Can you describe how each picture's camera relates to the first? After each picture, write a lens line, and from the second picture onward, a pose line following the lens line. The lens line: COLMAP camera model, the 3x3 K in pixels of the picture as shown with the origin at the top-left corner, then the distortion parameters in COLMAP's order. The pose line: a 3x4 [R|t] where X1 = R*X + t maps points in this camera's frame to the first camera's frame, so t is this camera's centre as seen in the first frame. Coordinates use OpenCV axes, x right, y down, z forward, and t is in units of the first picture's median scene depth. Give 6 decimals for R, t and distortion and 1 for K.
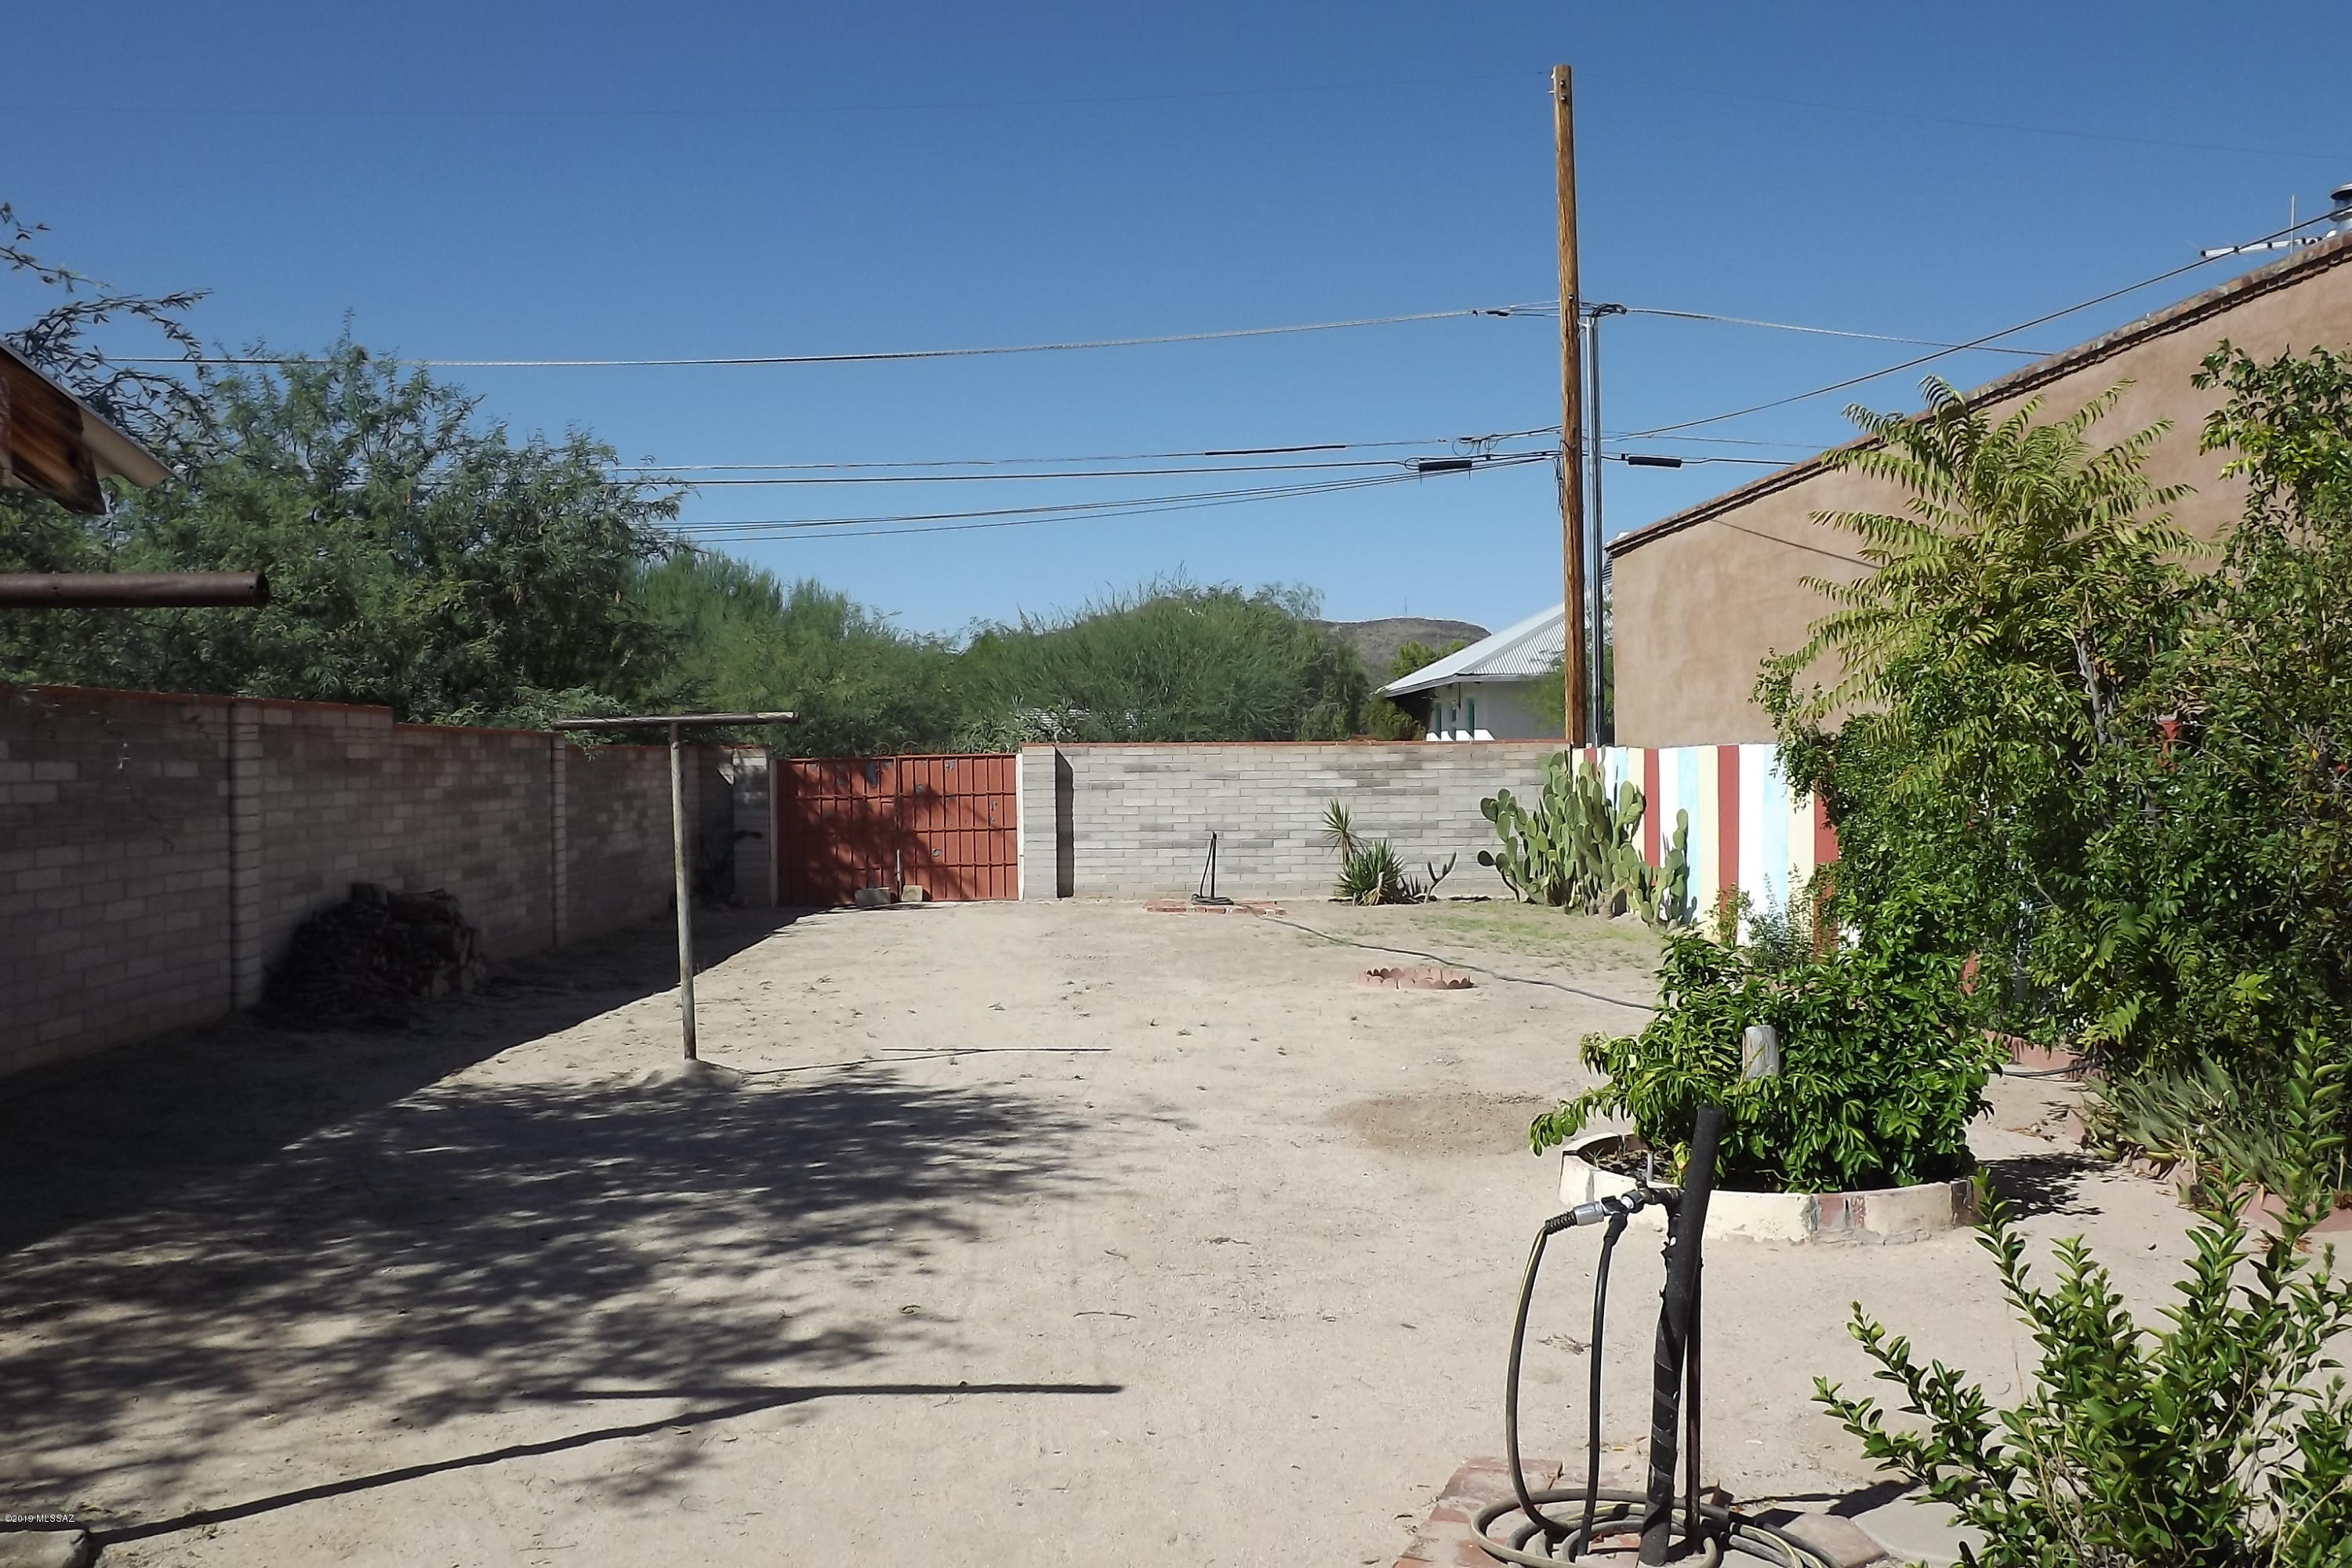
lens RADIAL K [[1990.0, 0, 1178.4], [0, 1990.0, 793.9], [0, 0, 1]] dist [0.024639, -0.018330]
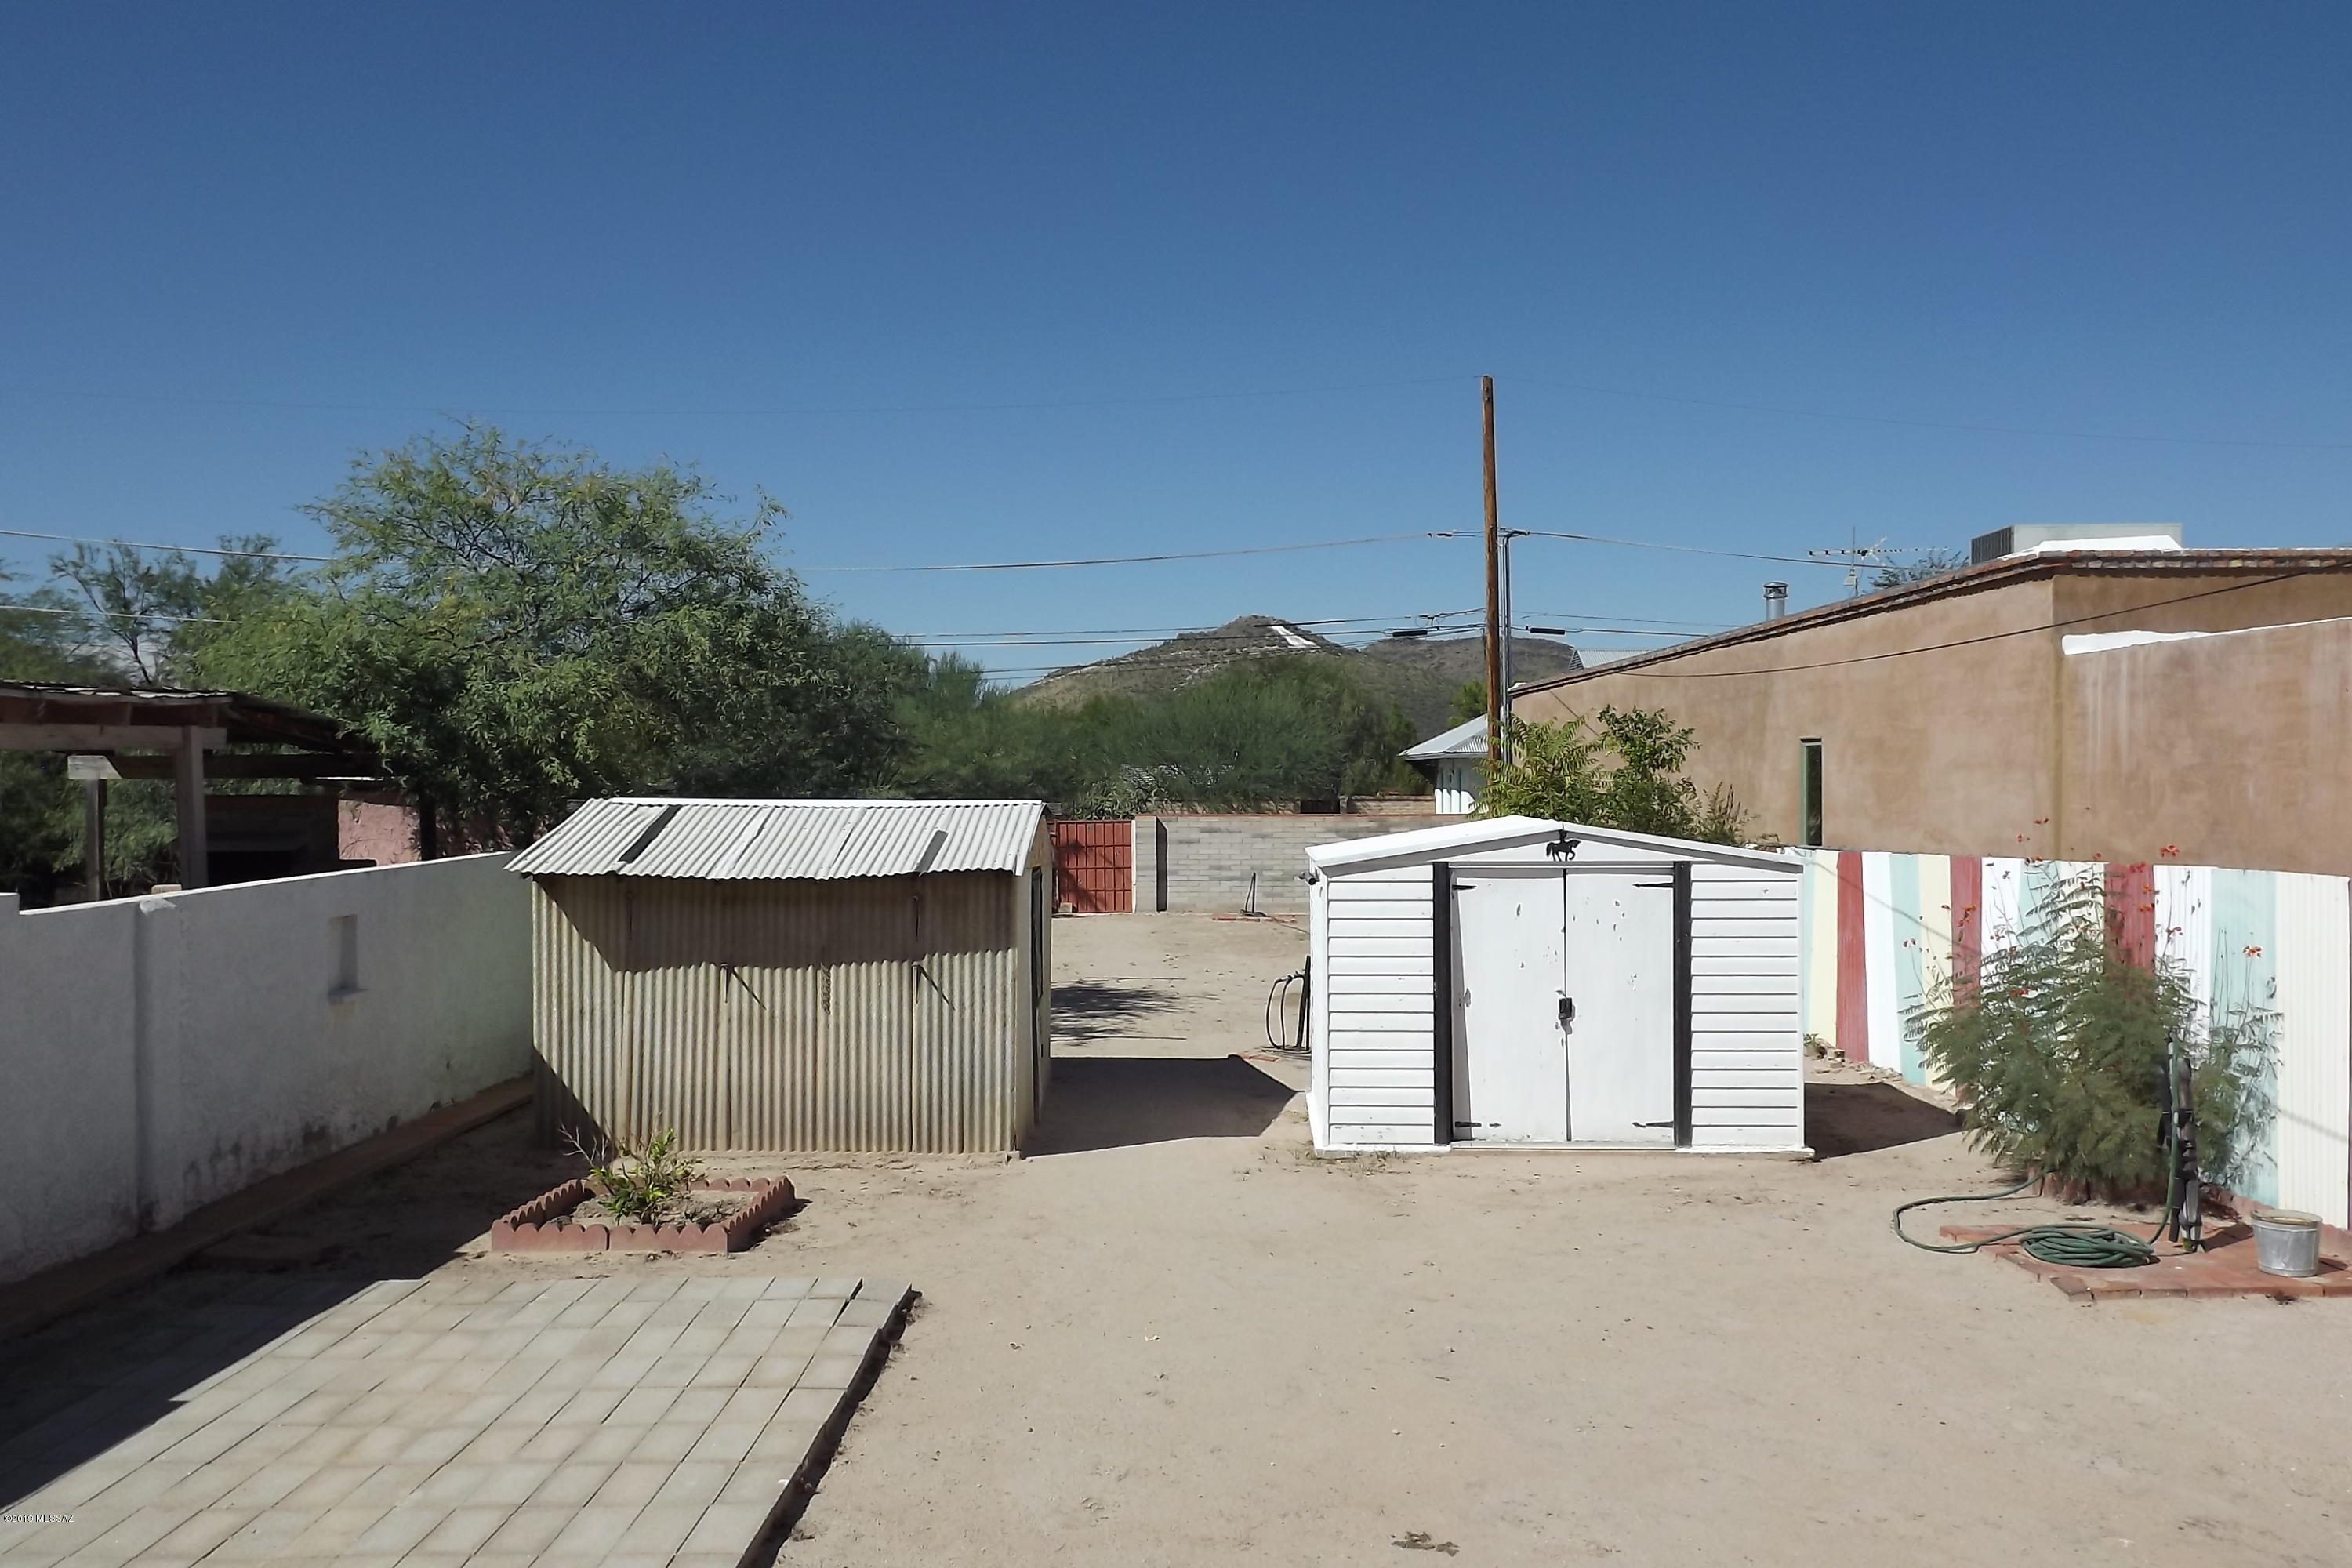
lens RADIAL K [[1990.0, 0, 1178.4], [0, 1990.0, 793.9], [0, 0, 1]] dist [0.024639, -0.018330]
pose [[0.999014, 0.007574, -0.043734, 0.059484], [-0.007921, 0.999939, -0.007752, -0.069578], [0.043673, 0.008091, 0.999013, -1.390643]]
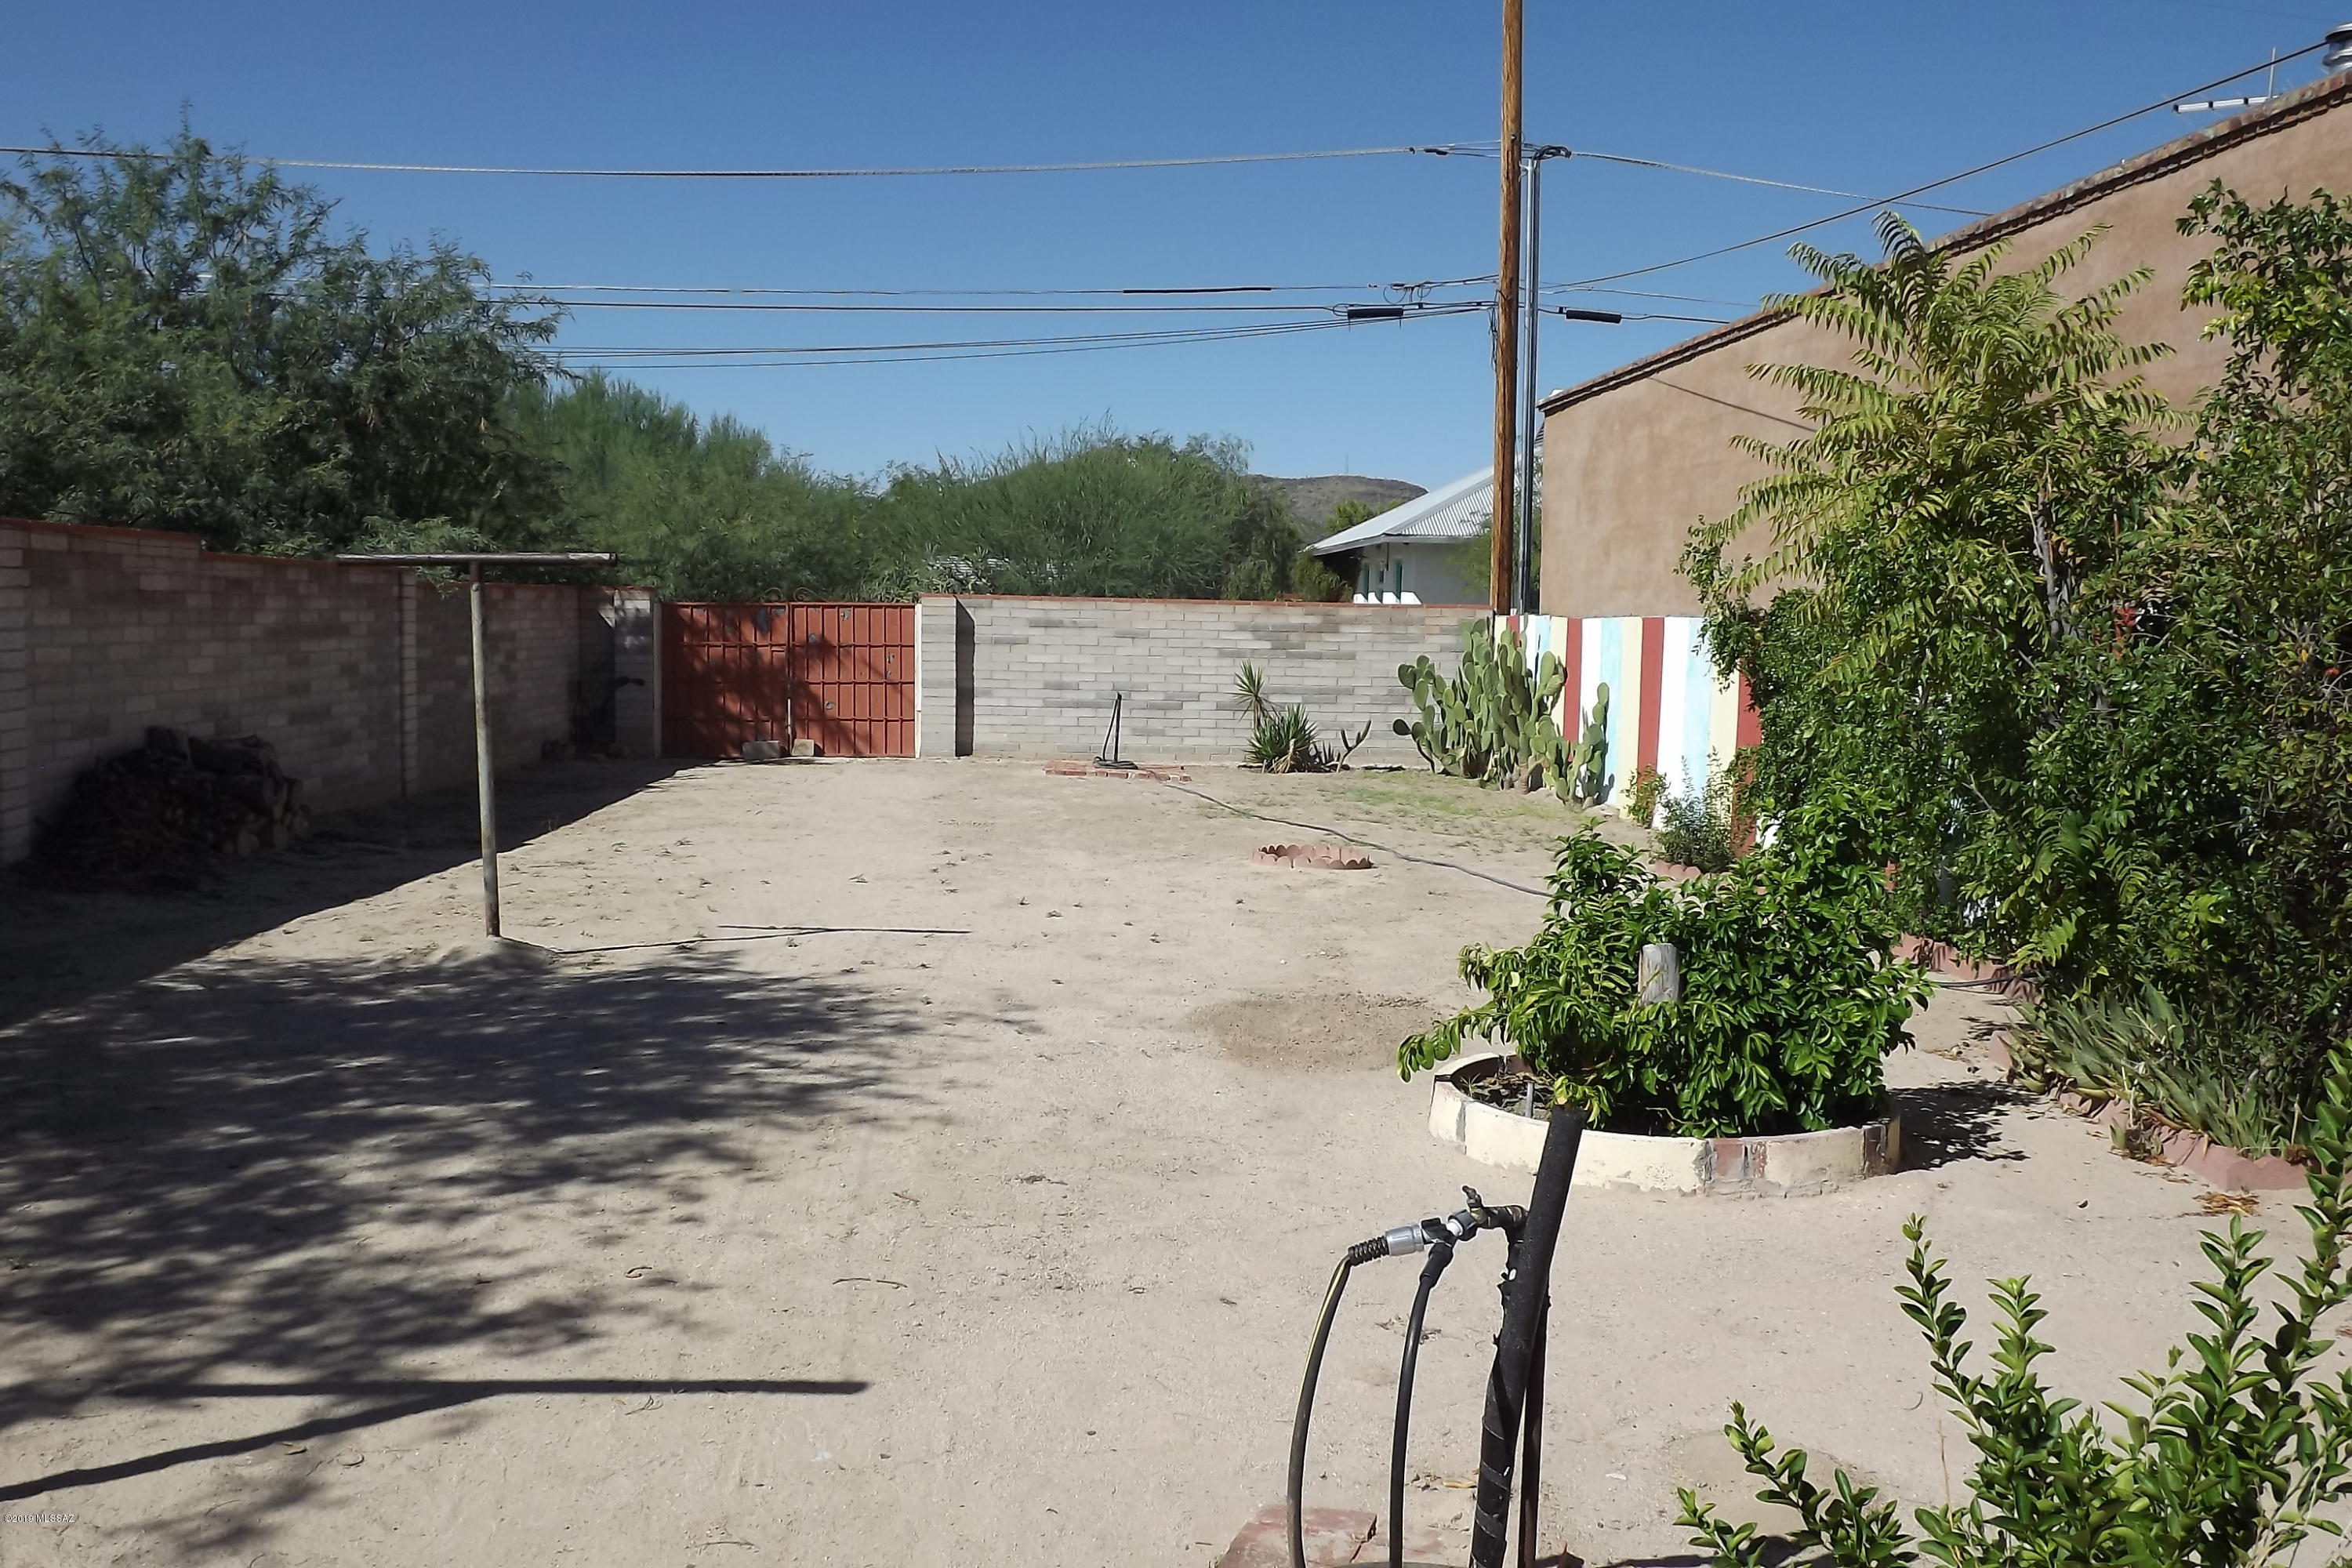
lens RADIAL K [[1990.0, 0, 1178.4], [0, 1990.0, 793.9], [0, 0, 1]] dist [0.024639, -0.018330]
pose [[0.999084, 0.025308, 0.034518, 0.032774], [-0.027765, 0.996970, 0.072669, -0.005818], [-0.032574, -0.073560, 0.996759, 0.092648]]
